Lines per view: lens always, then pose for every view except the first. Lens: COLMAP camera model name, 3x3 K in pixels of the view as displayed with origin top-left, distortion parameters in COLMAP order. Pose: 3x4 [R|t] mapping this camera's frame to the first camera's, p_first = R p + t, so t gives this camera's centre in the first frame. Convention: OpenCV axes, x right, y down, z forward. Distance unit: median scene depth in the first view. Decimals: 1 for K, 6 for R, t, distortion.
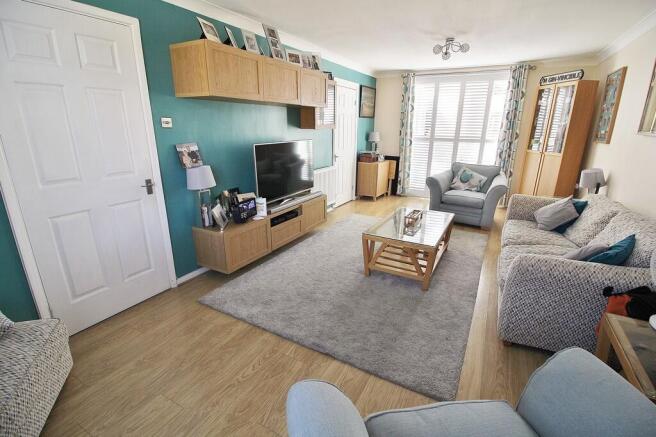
lens RADIAL K [[303.4, 0, 328.0], [0, 303.4, 218.5], [0, 0, 1]] dist [-0.002667, -0.000409]
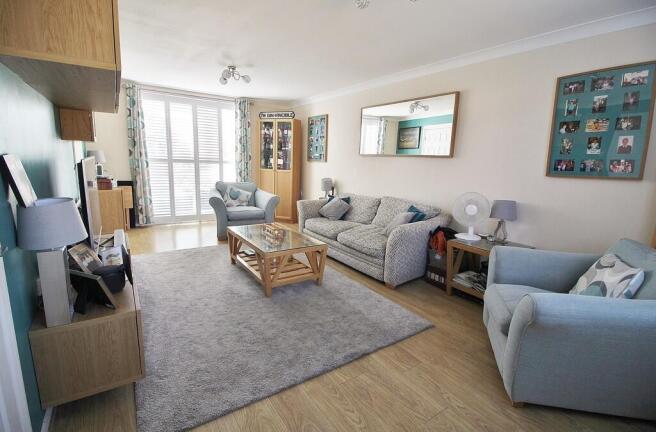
lens RADIAL K [[308.9, 0, 328.0], [0, 308.9, 216.0], [0, 0, 1]] dist [-0.004303, -0.000912]
pose [[0.454358, -0.149966, 0.878105, -0.348290], [0.230254, 0.972002, 0.046861, -0.034670], [-0.860547, 0.180895, 0.476167, 0.198114]]
